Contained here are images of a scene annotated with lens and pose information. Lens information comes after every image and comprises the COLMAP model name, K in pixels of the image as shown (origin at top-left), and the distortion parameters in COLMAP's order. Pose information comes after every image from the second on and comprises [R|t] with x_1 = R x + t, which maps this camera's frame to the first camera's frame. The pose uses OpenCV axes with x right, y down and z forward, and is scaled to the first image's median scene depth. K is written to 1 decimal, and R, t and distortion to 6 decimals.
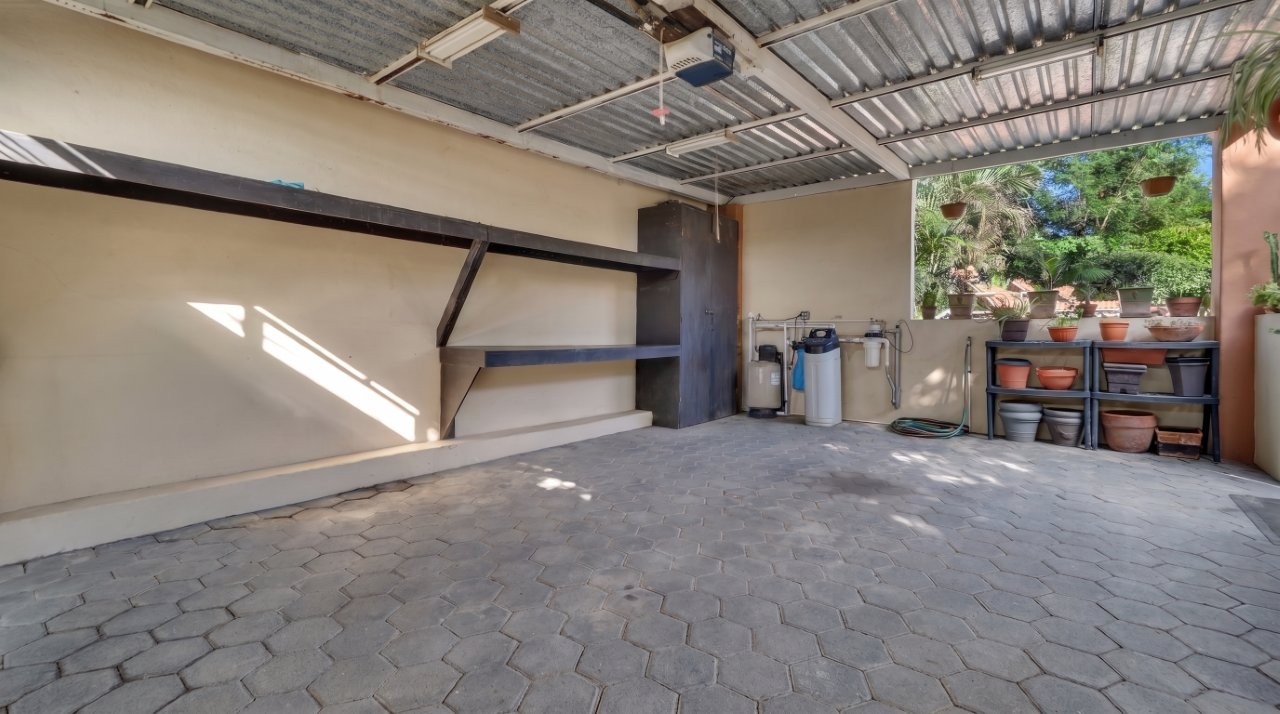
lens RADIAL K [[548.0, 0, 645.9], [0, 548.0, 344.2], [0, 0, 1]] dist [-0.003283, -0.000282]
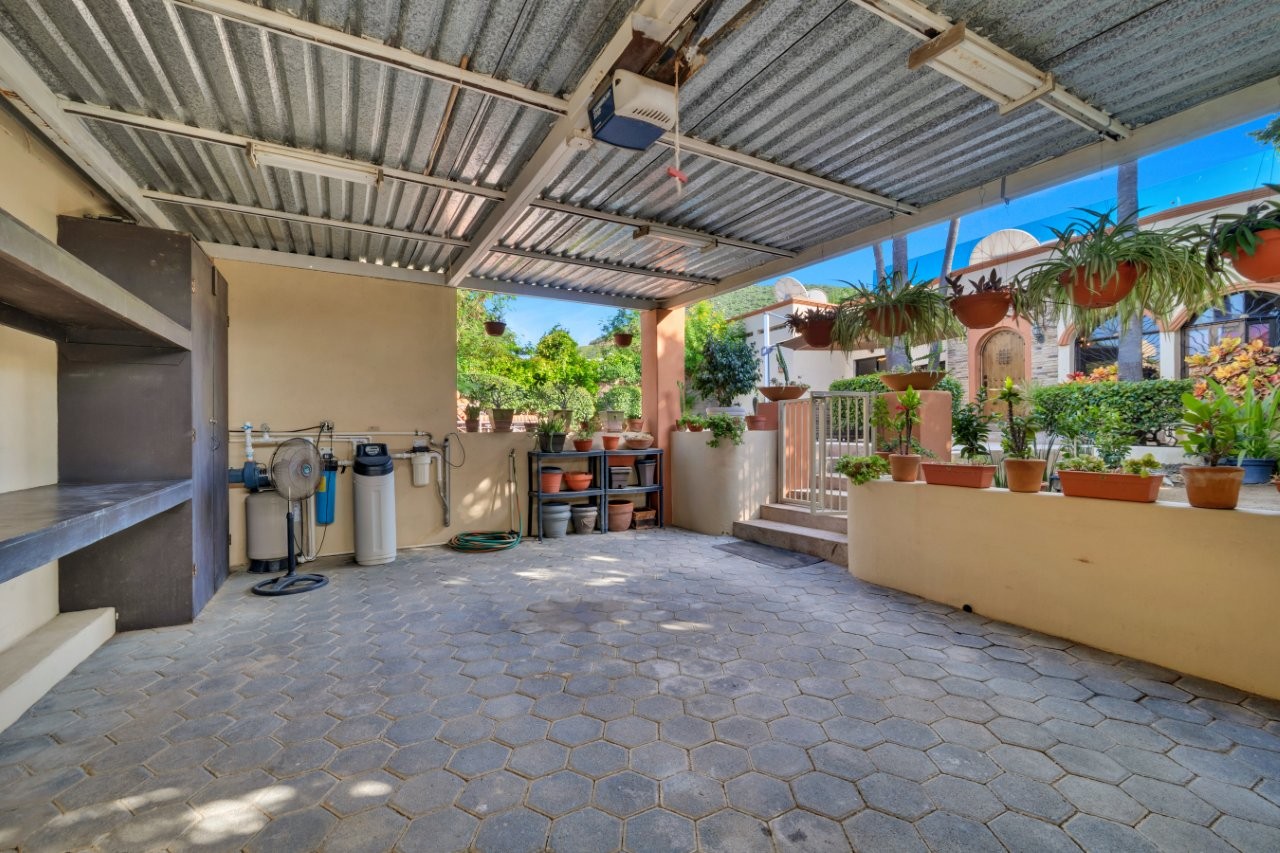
lens RADIAL K [[545.1, 0, 653.0], [0, 545.1, 436.6], [0, 0, 1]] dist [-0.002815, -0.000642]
pose [[0.371143, -0.011339, 0.928506, -0.323134], [0.020407, 0.999784, 0.004053, -0.039391], [-0.928351, 0.017444, 0.371294, 0.365609]]
